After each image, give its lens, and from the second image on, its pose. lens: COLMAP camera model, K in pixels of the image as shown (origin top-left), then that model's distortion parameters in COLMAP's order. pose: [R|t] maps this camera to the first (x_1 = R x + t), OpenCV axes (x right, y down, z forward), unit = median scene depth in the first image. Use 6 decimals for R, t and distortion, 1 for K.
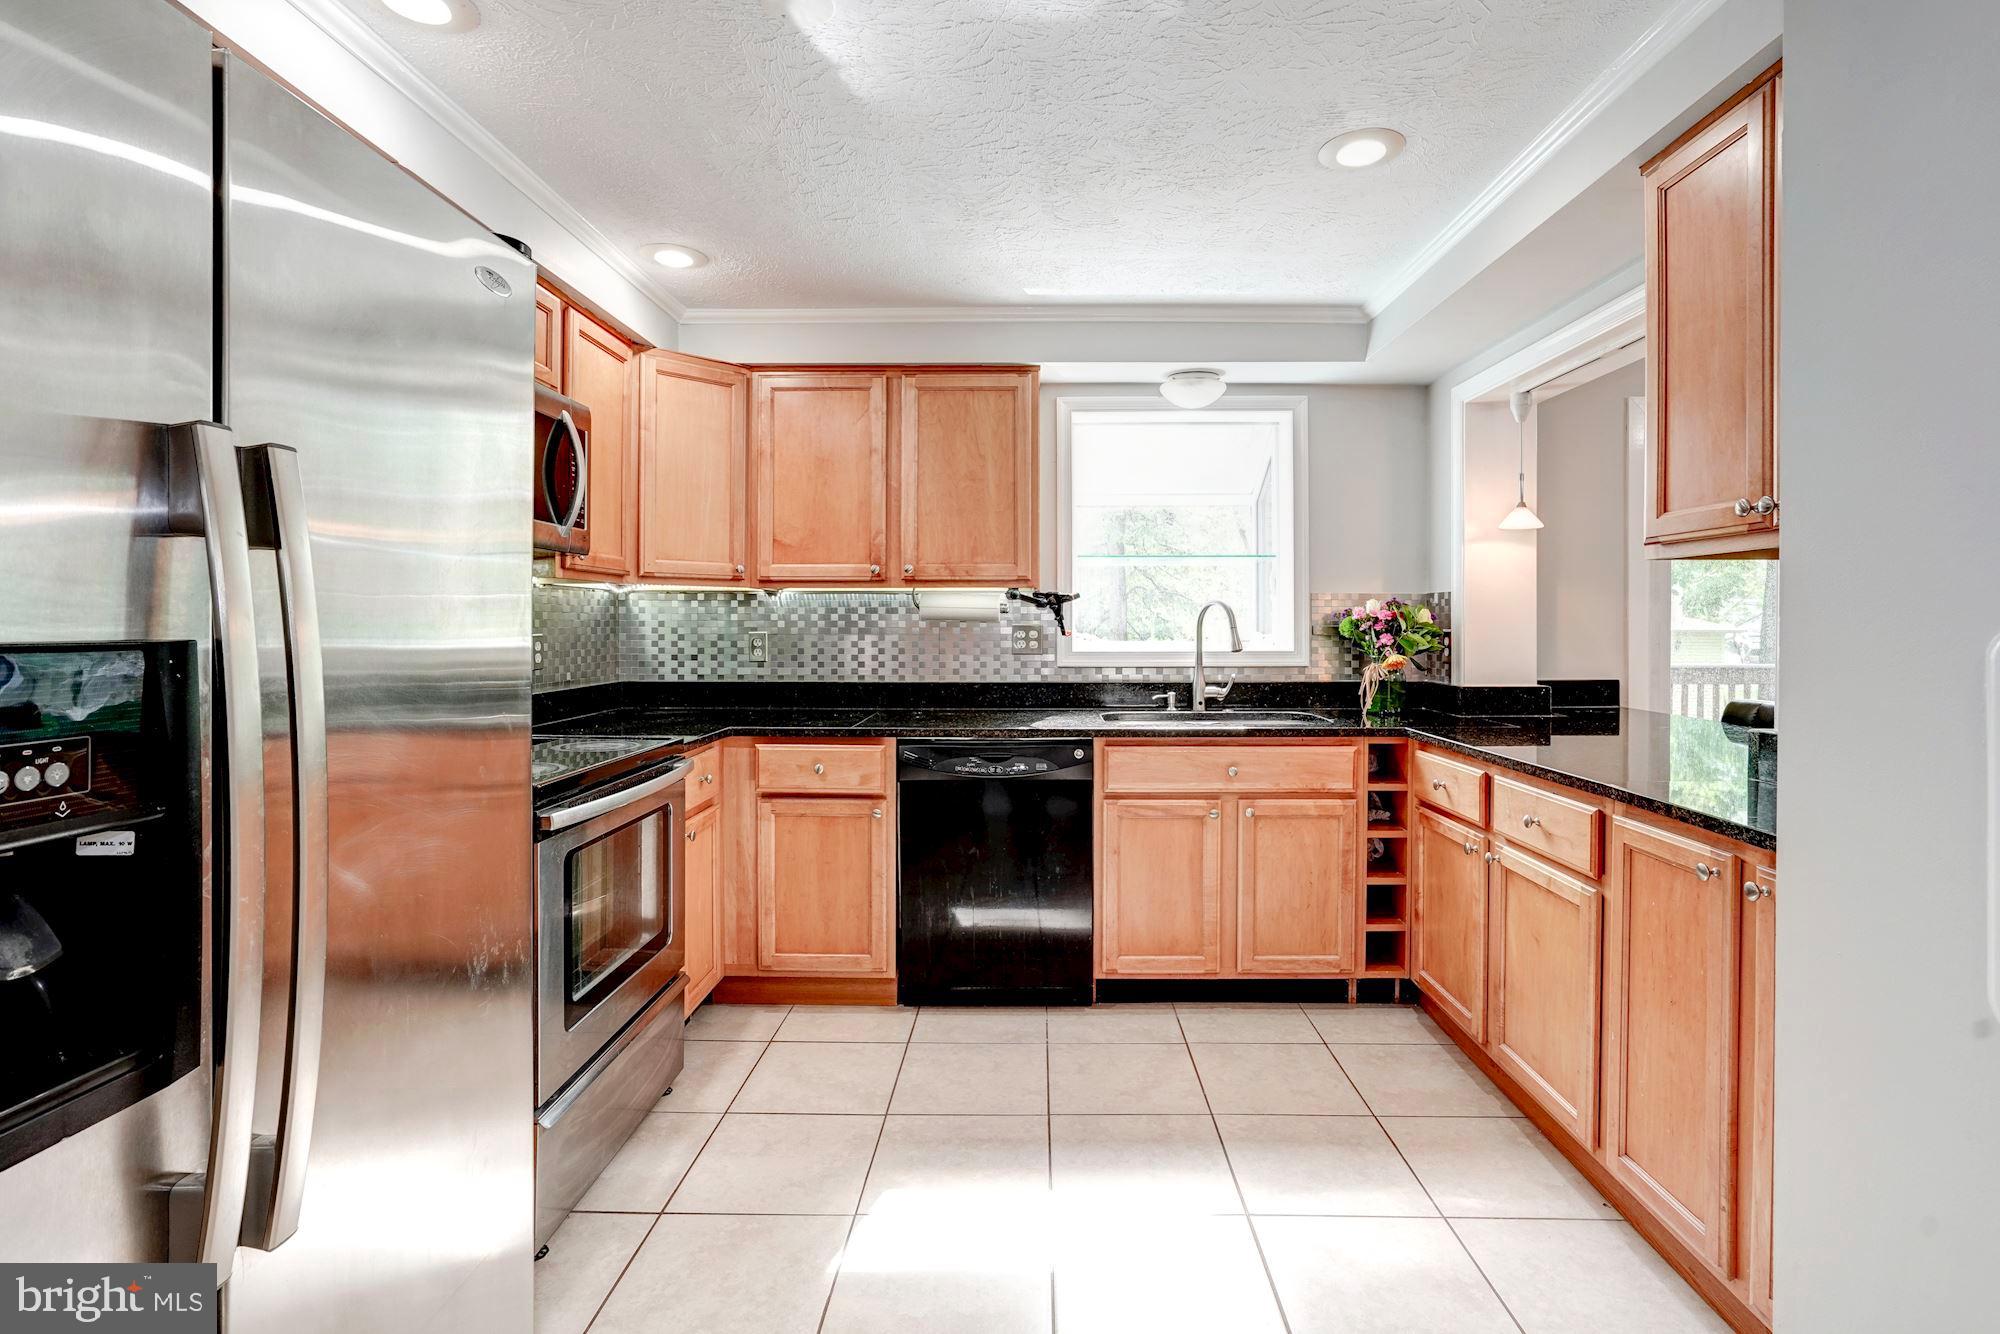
lens RADIAL K [[940.6, 0, 1046.8], [0, 940.6, 631.0], [0, 0, 1]] dist [-0.016978, 0.012906]
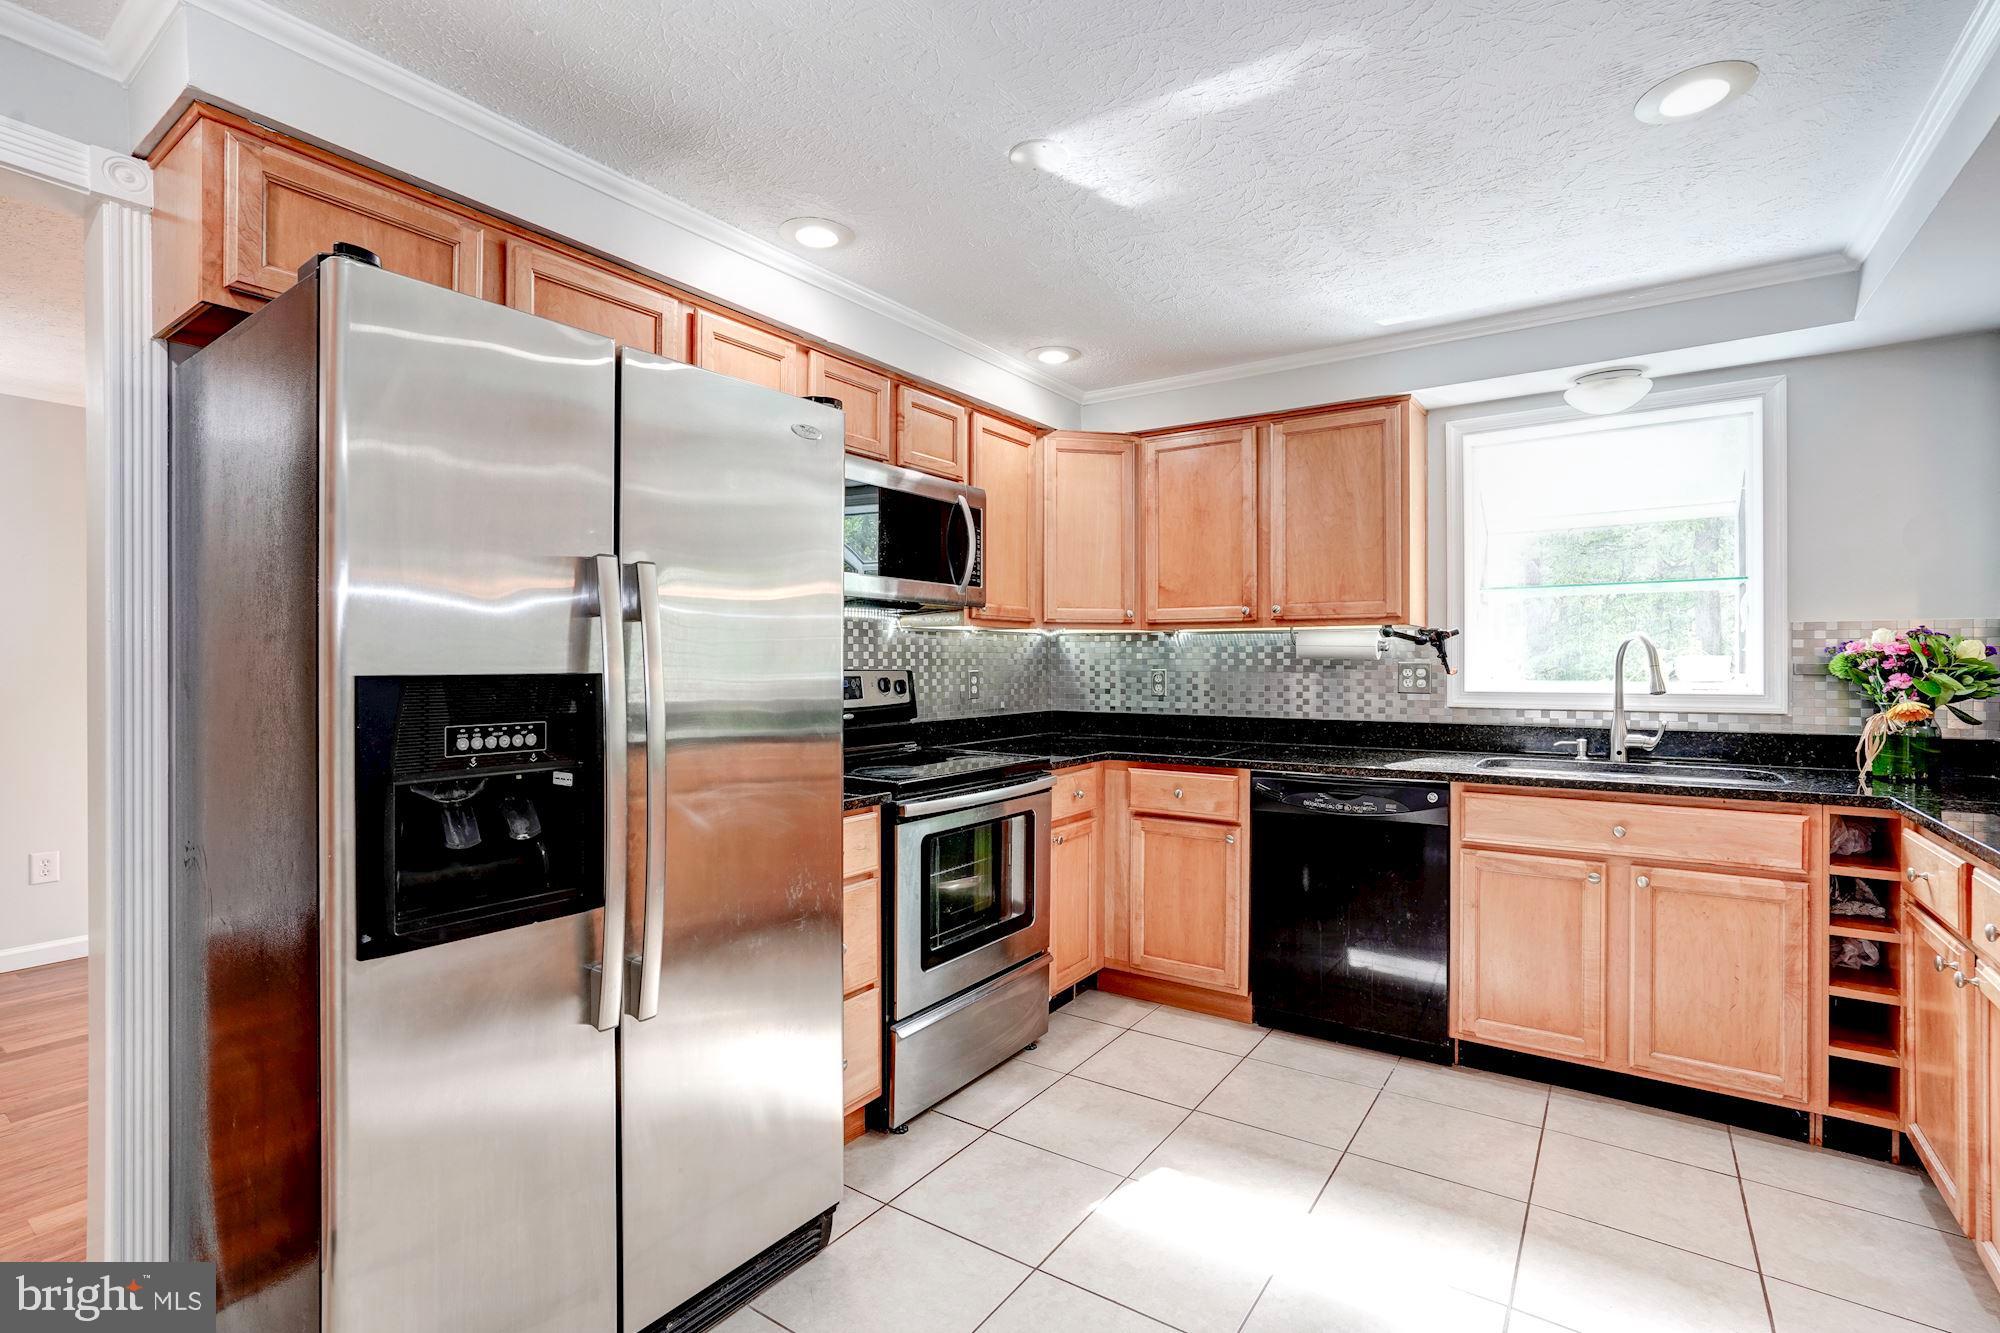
lens RADIAL K [[940.6, 0, 1030.9], [0, 940.6, 665.3], [0, 0, 1]] dist [-0.016978, 0.012906]
pose [[0.836833, 0.000934, -0.547458, 0.209783], [-0.002651, 0.999994, -0.002346, -0.000542], [0.547452, 0.003414, 0.836830, -0.017884]]
